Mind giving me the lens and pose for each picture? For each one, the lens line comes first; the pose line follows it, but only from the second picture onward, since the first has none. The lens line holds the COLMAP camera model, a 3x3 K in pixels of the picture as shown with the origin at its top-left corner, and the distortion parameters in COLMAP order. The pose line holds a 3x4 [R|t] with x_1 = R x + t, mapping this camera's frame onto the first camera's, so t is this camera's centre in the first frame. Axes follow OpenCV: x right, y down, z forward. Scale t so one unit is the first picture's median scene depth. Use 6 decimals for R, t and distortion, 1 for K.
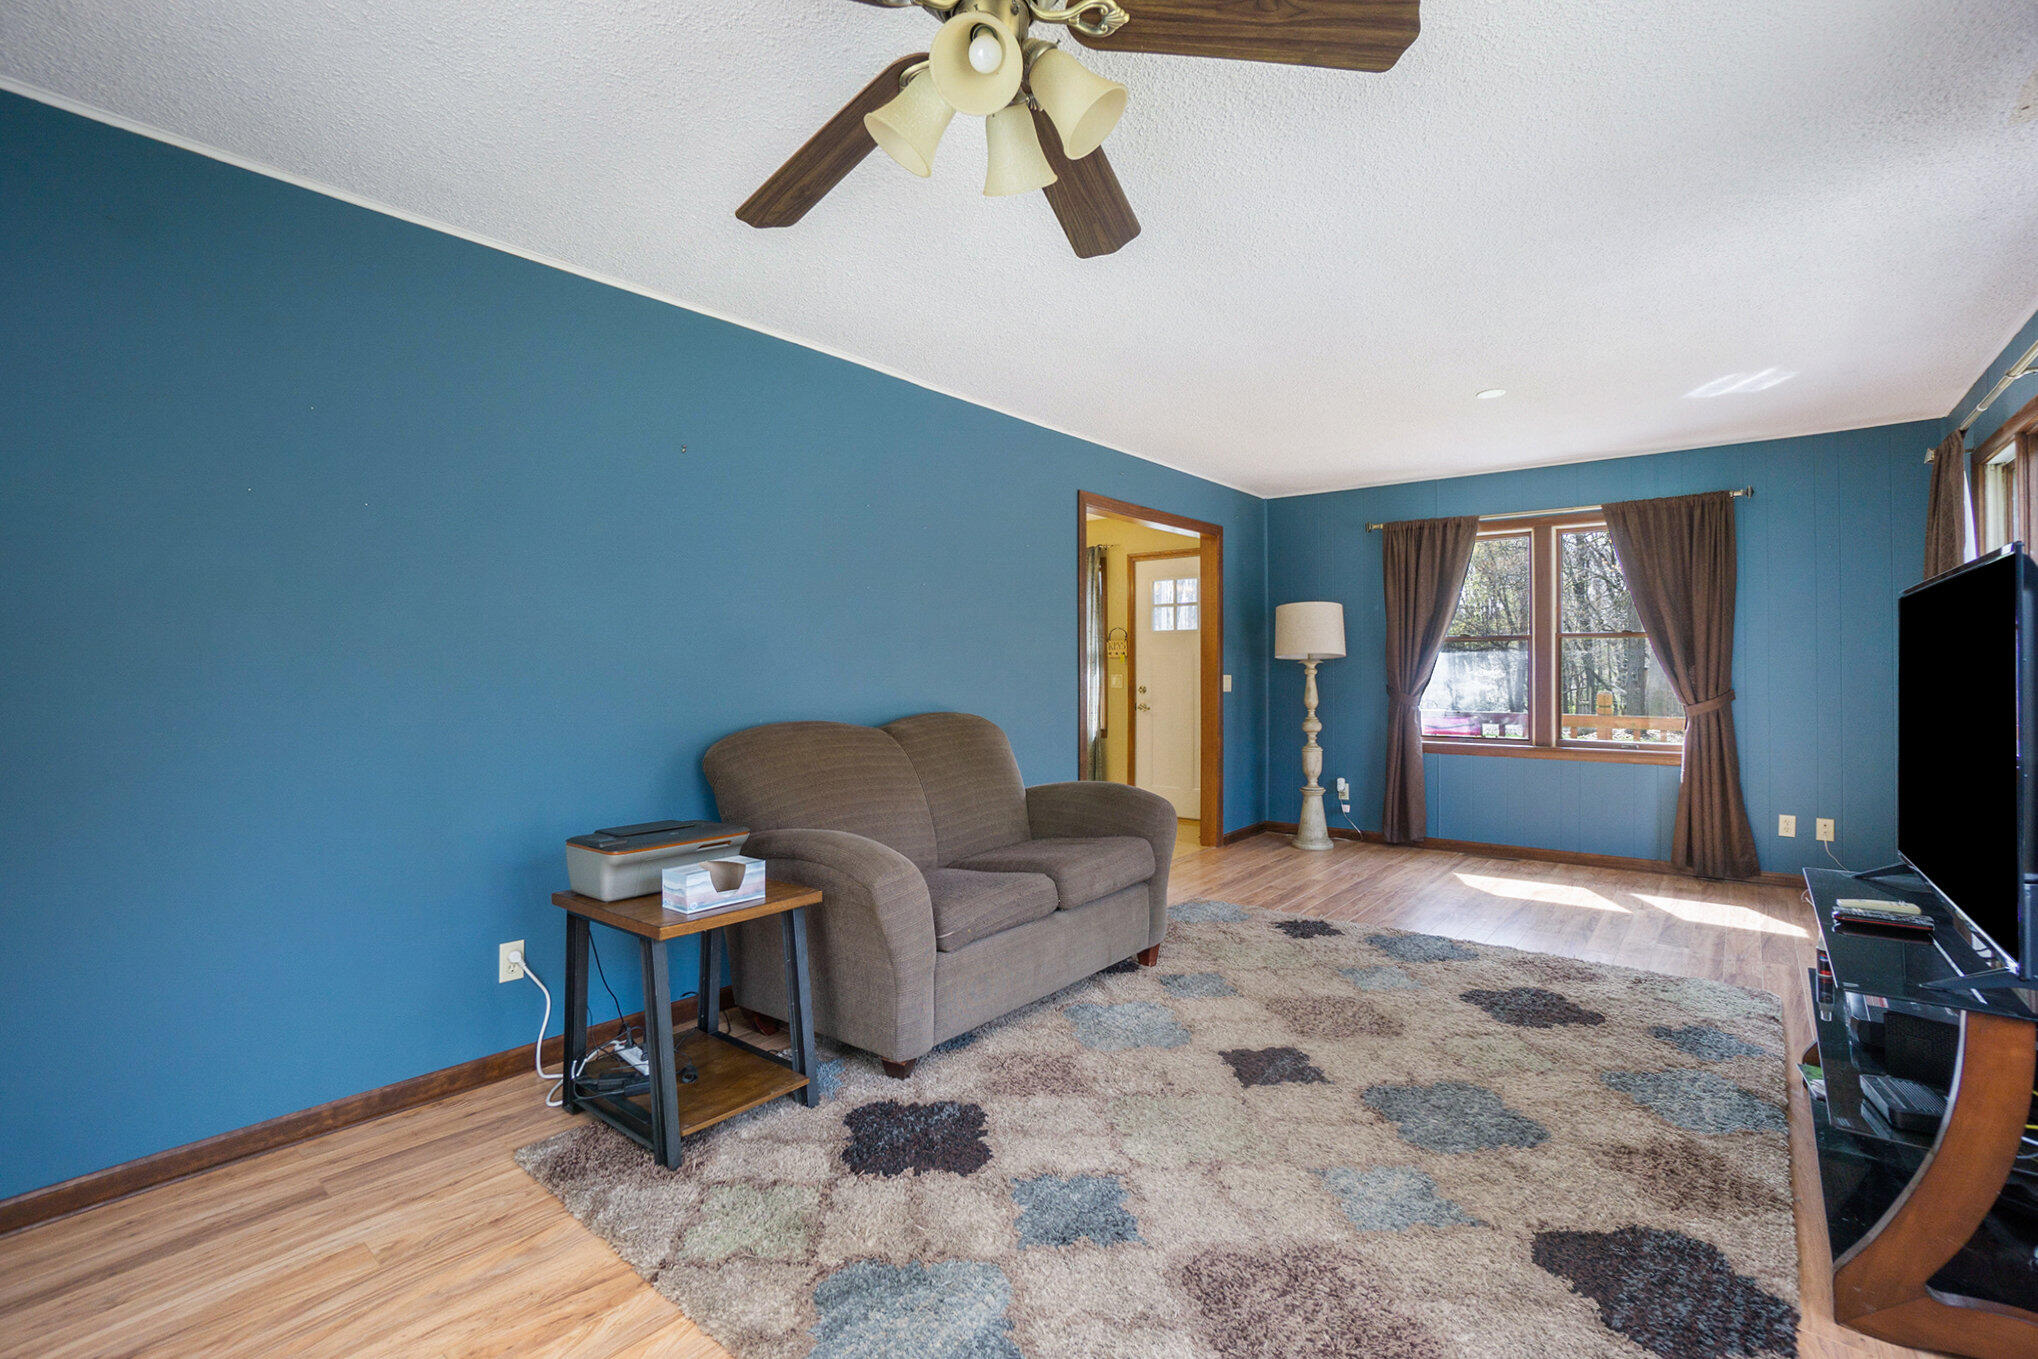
lens RADIAL K [[904.6, 0, 1026.1], [0, 904.6, 672.1], [0, 0, 1]] dist [-0.038687, 0.001414]
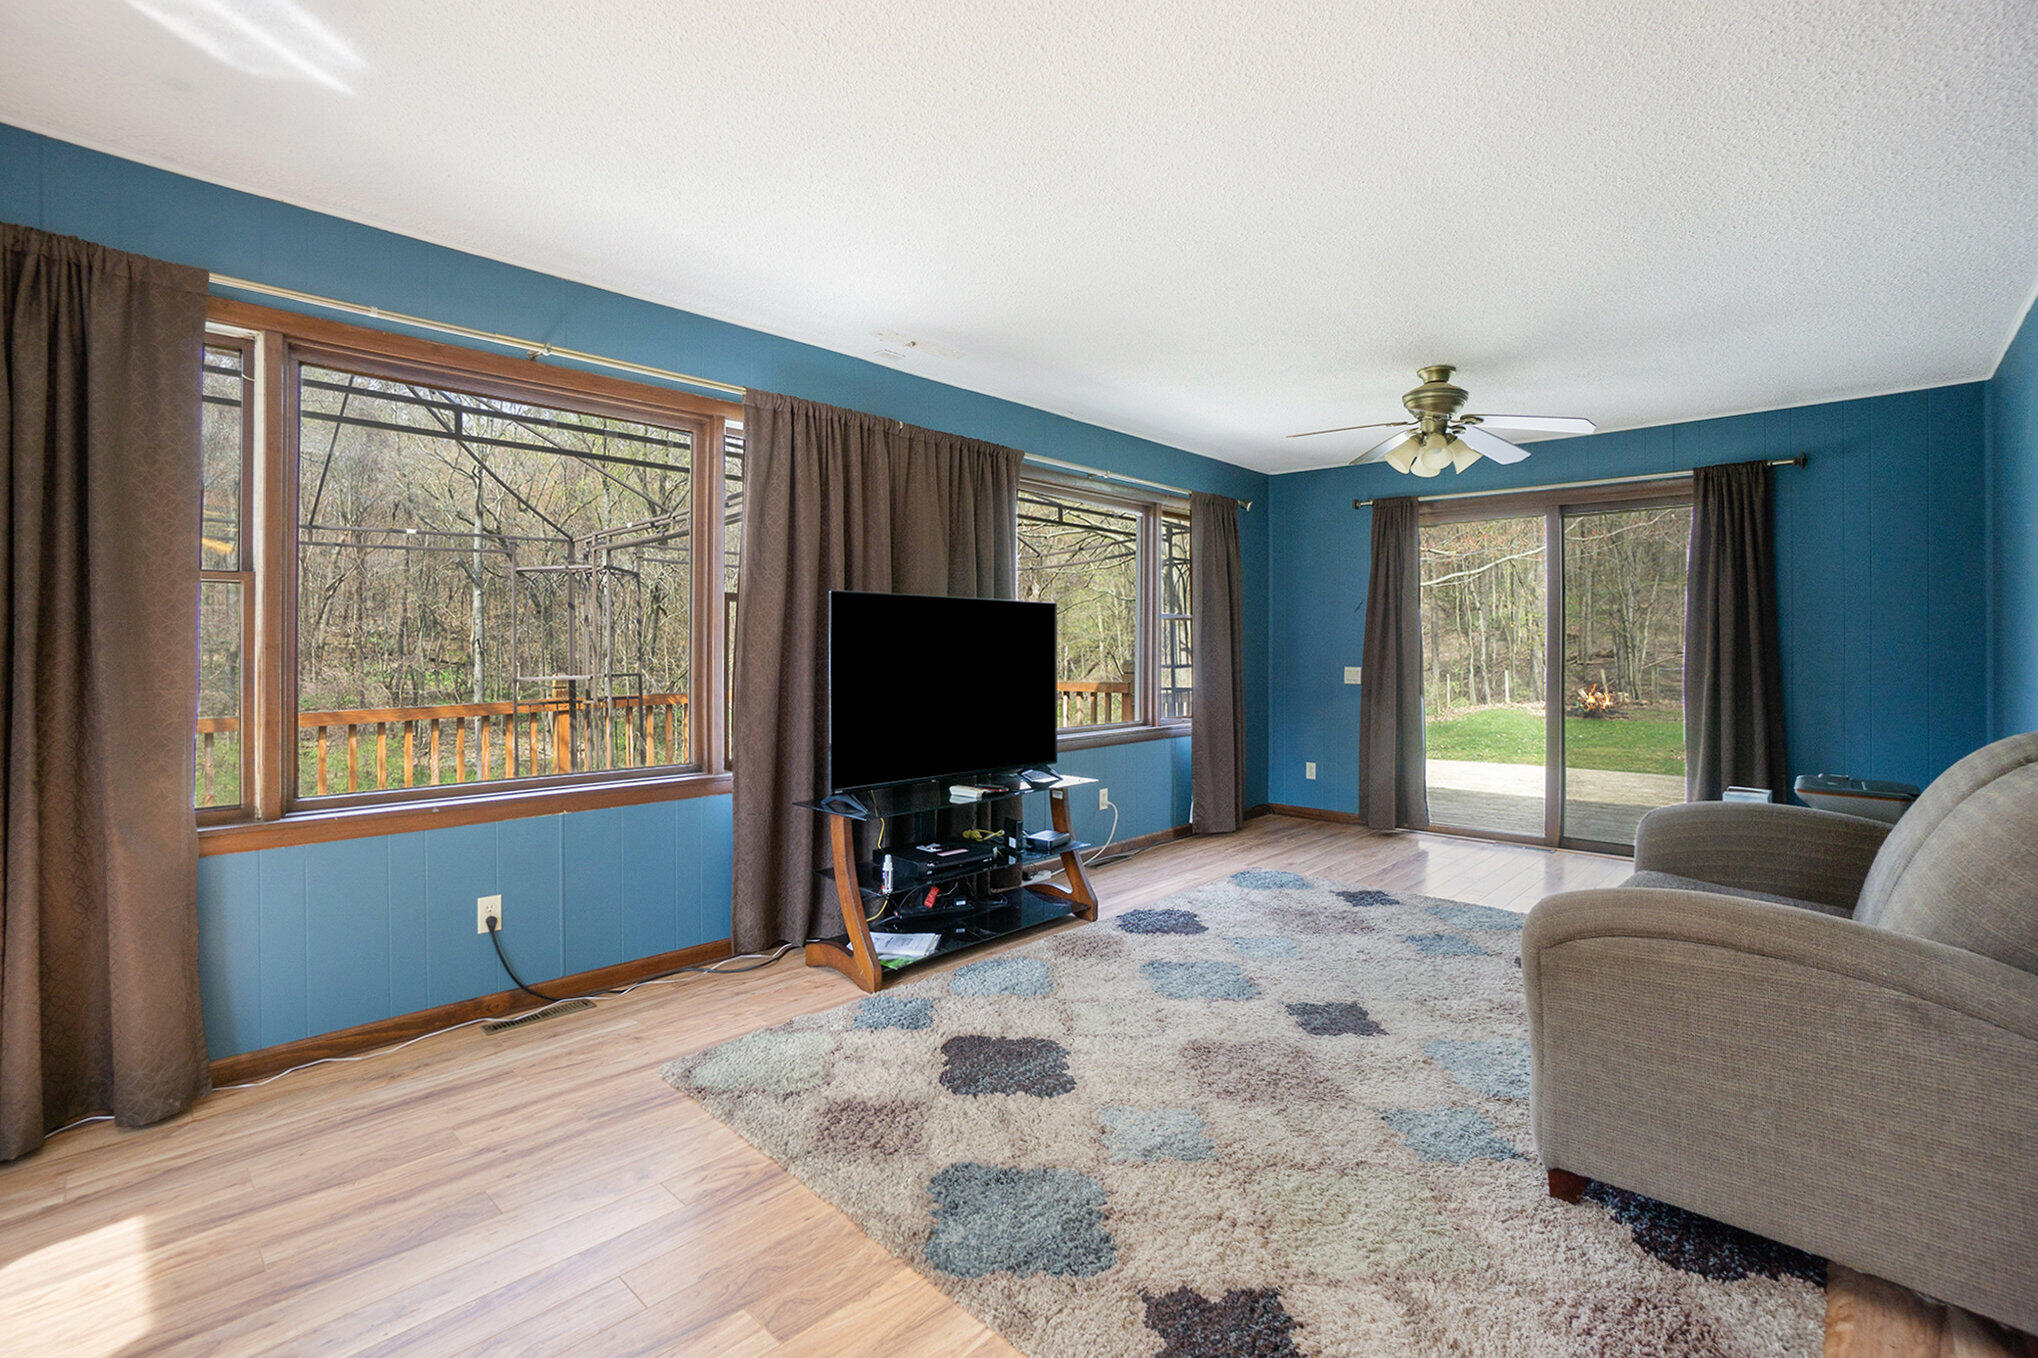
lens RADIAL K [[904.6, 0, 1008.6], [0, 904.6, 665.6], [0, 0, 1]] dist [-0.038687, 0.001414]
pose [[-0.996542, 0.005372, 0.082922, 0.506115], [0.005156, 0.999983, -0.002813, 0.011038], [-0.082936, -0.002376, -0.996552, 1.866657]]
